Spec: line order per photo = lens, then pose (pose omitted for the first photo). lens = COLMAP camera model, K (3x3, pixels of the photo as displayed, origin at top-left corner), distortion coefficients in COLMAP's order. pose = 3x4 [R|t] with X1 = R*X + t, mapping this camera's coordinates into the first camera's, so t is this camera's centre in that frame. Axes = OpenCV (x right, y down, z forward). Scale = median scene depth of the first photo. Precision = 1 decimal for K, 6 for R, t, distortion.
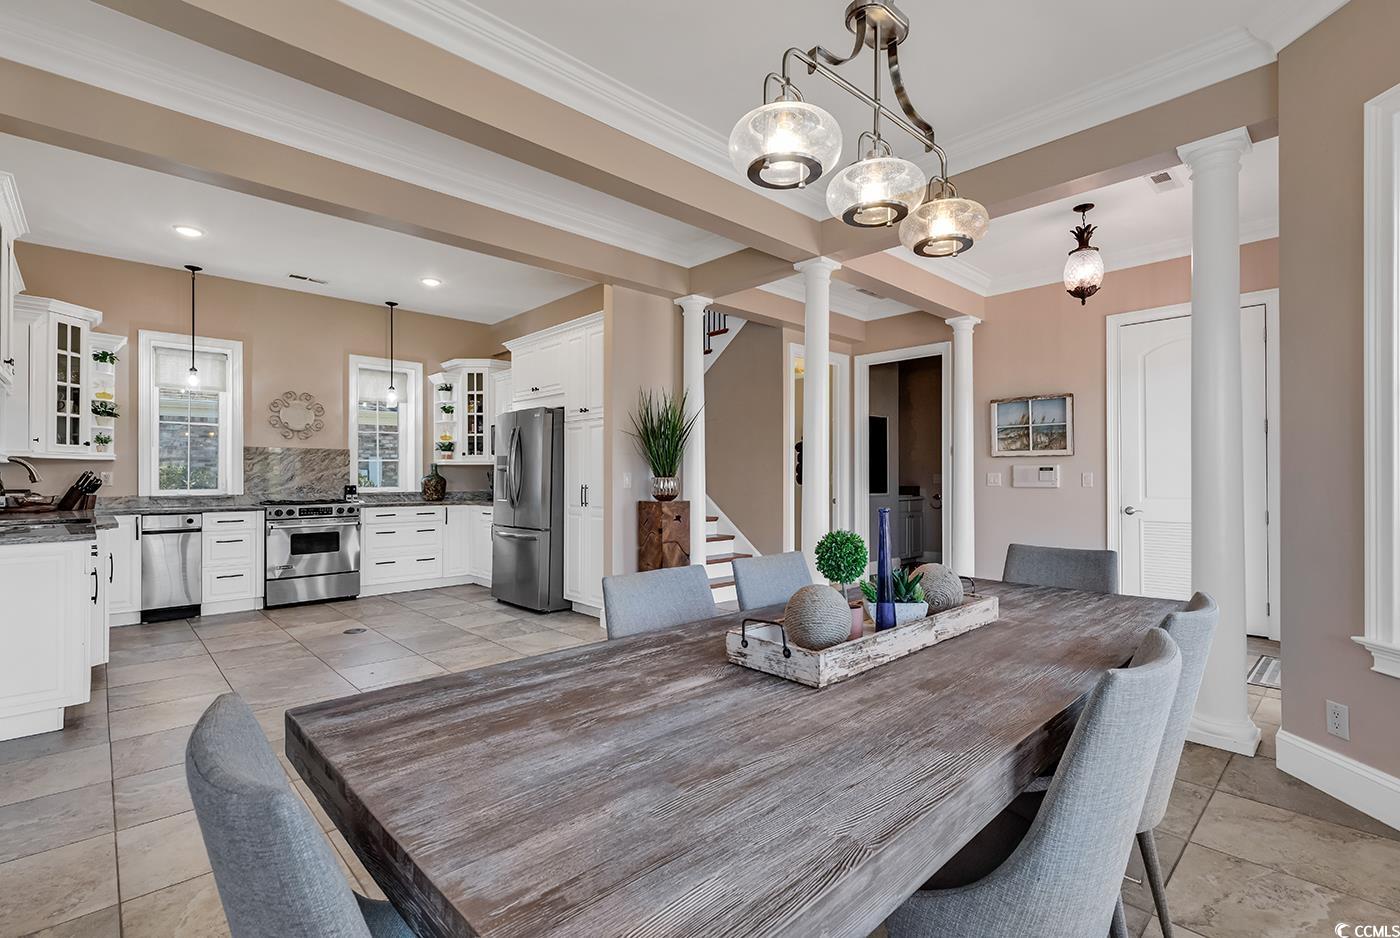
lens RADIAL K [[642.7, 0, 701.8], [0, 642.7, 473.4], [0, 0, 1]] dist [0.002601, 0.000754]
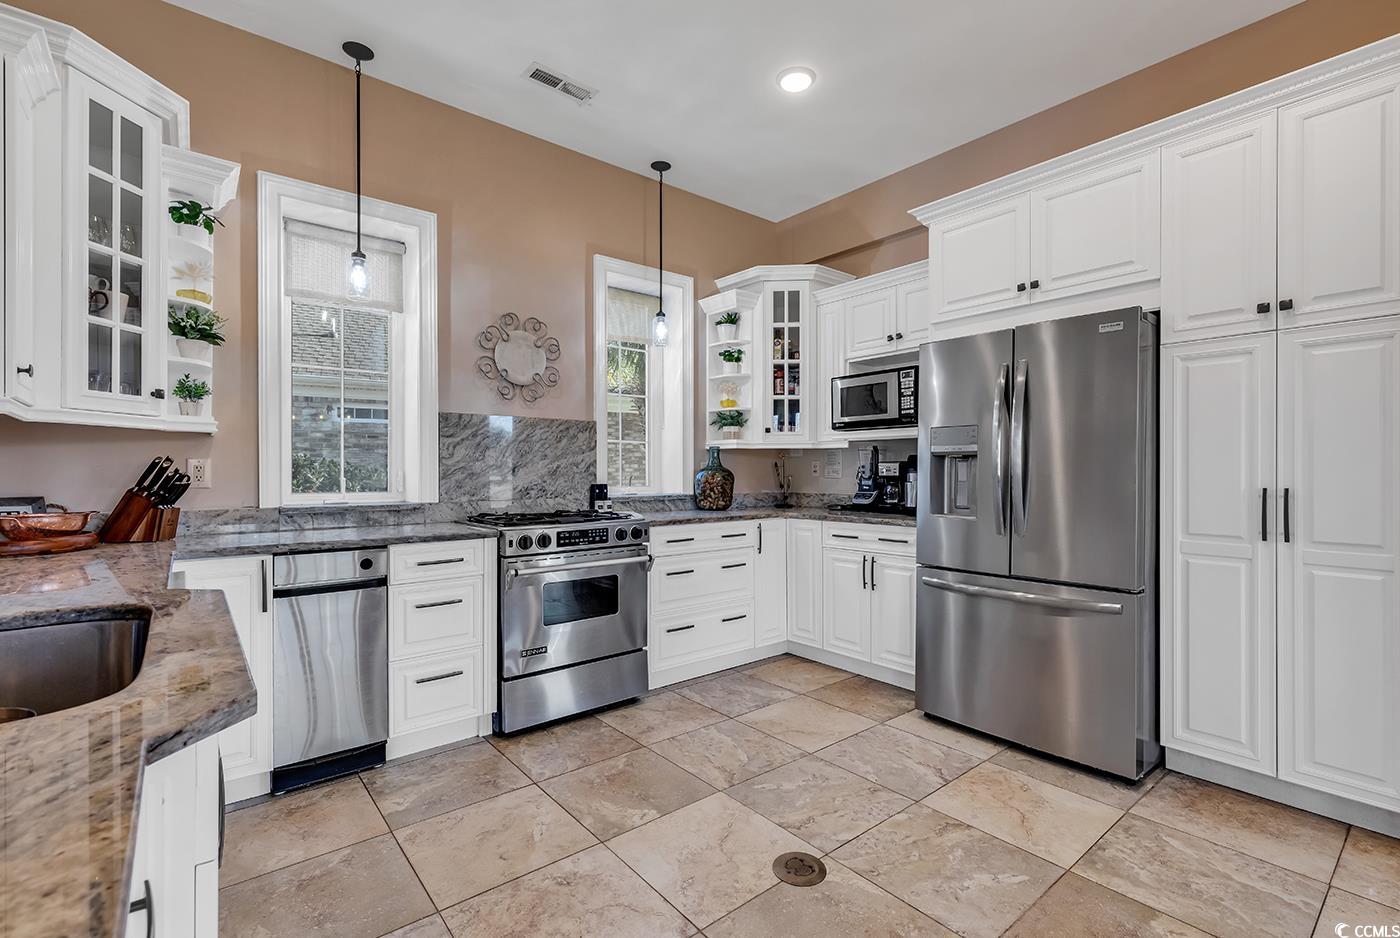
lens RADIAL K [[640.9, 0, 700.0], [0, 640.9, 469.0], [0, 0, 1]] dist [0.004152, 0.000334]
pose [[0.996674, -0.000691, -0.081490, -0.473459], [0.001006, 0.999992, 0.003833, 0.003546], [0.081486, -0.003902, 0.996667, 0.511040]]
